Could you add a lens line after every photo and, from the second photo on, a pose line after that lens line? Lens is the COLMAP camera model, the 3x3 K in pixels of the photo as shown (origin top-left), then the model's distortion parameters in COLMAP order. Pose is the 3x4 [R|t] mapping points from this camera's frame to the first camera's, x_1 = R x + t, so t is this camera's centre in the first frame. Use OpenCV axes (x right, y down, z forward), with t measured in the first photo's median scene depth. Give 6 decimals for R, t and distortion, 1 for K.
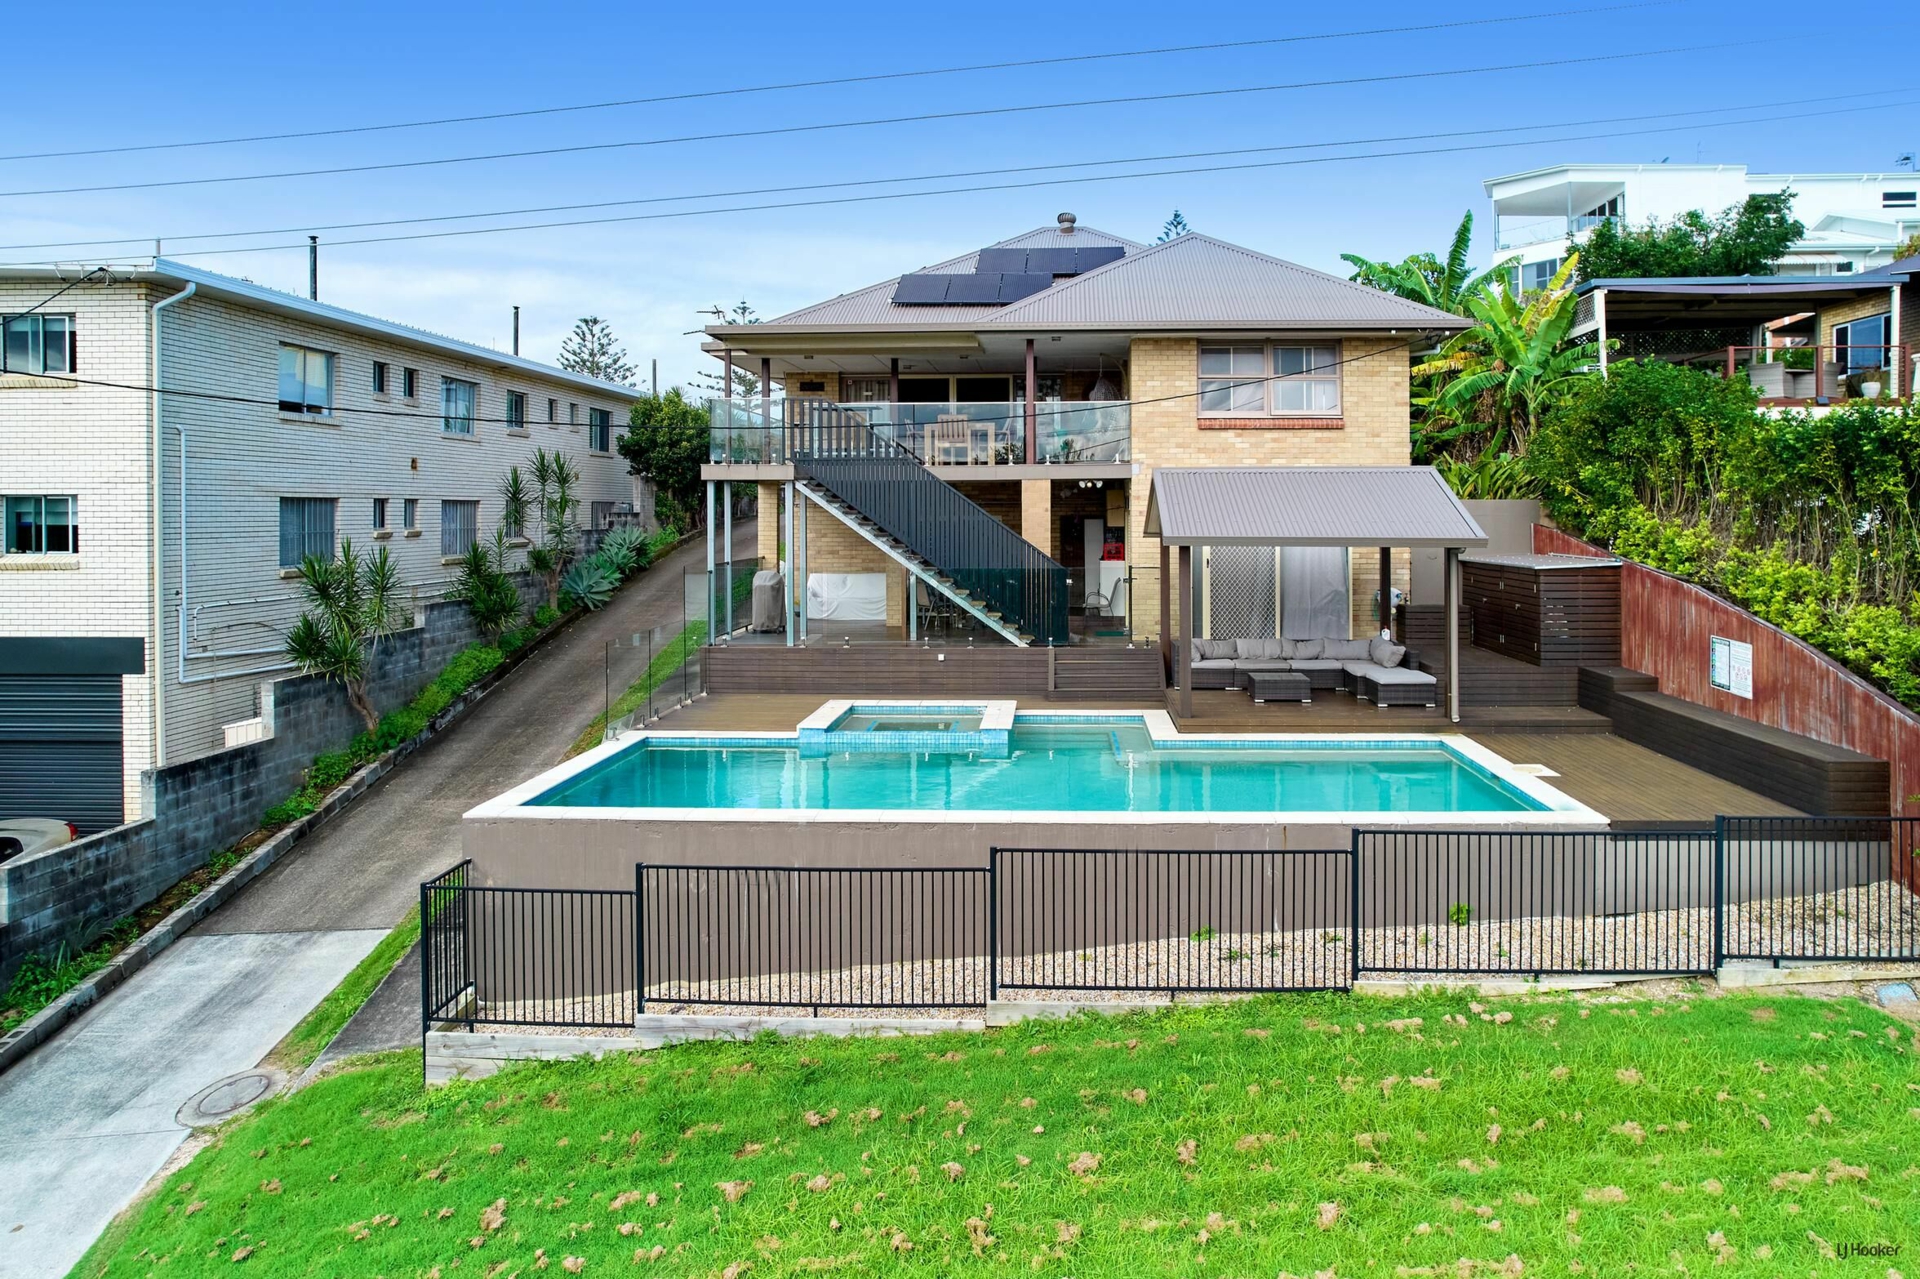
lens RADIAL K [[1282.9, 0, 1069.2], [0, 1282.9, 488.3], [0, 0, 1]] dist [-0.018716, 0.004004]
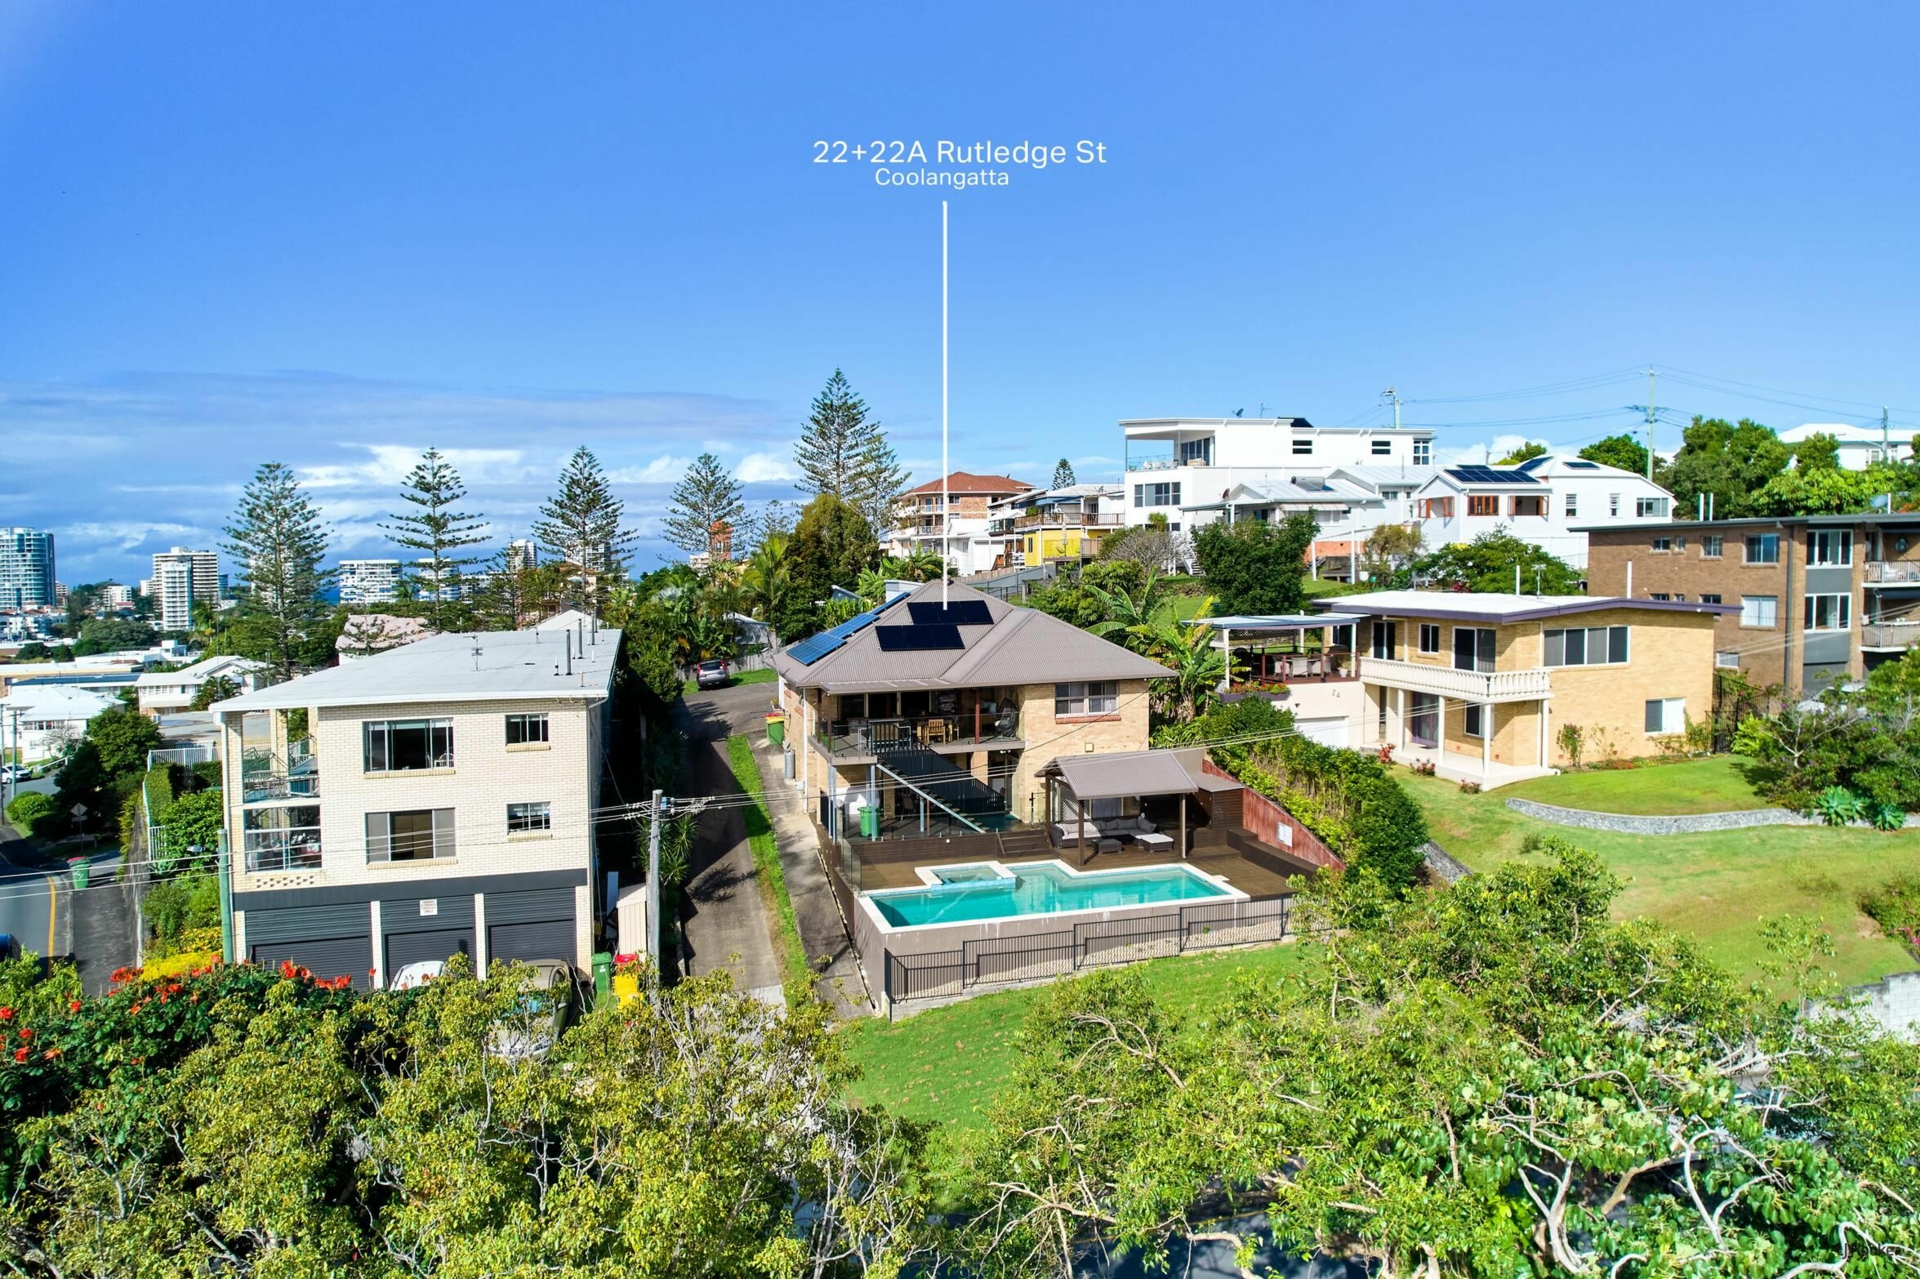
lens RADIAL K [[1183.5, 0, 1065.5], [0, 1183.5, 693.1], [0, 0, 1]] dist [-0.016555, 0.001059]
pose [[0.956613, -0.041779, 0.288350, -0.644527], [0.015584, 0.995586, 0.092549, -0.401280], [-0.290944, -0.084040, 0.953042, -1.245472]]
